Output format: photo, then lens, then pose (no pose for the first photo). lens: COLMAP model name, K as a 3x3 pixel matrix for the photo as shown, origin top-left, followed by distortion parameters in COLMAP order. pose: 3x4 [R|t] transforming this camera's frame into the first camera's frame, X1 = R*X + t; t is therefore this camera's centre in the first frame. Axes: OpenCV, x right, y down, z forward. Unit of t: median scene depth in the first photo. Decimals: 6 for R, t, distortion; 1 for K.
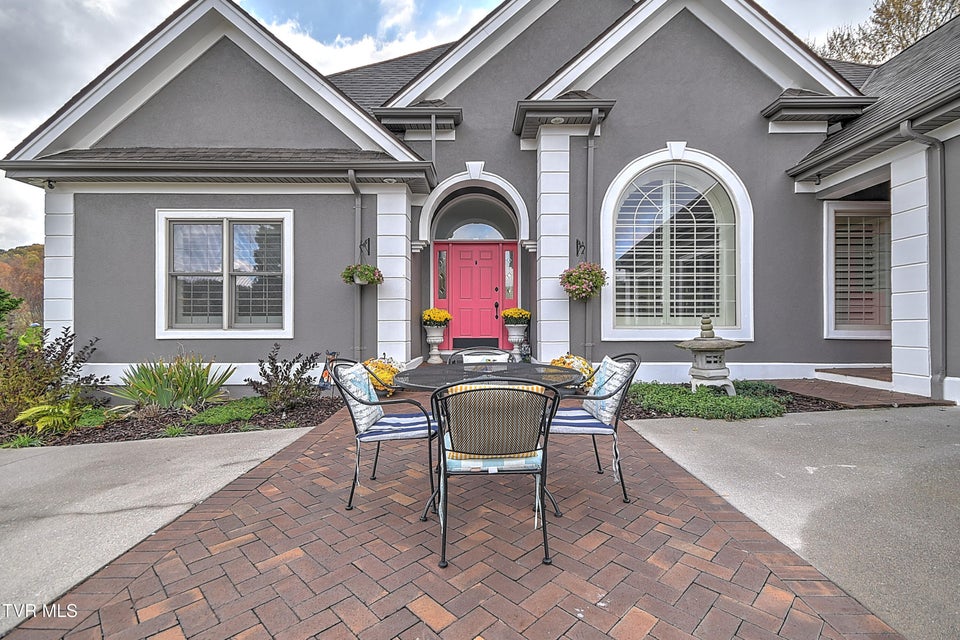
lens RADIAL K [[430.7, 0, 469.6], [0, 430.7, 319.6], [0, 0, 1]] dist [0.014035, -0.000399]
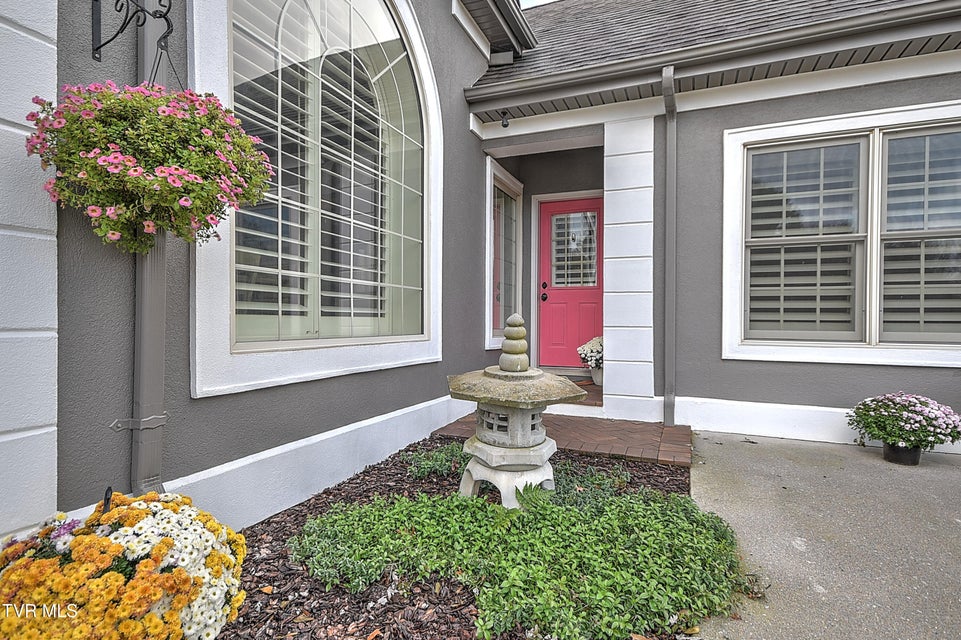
lens RADIAL K [[464.5, 0, 450.9], [0, 464.5, 318.9], [0, 0, 1]] dist [0.020610, 0.000197]
pose [[0.327767, 0.001161, 0.944758, 0.074908], [-0.022666, 0.999721, 0.006635, -0.009636], [-0.944487, -0.023588, 0.327702, 0.781843]]
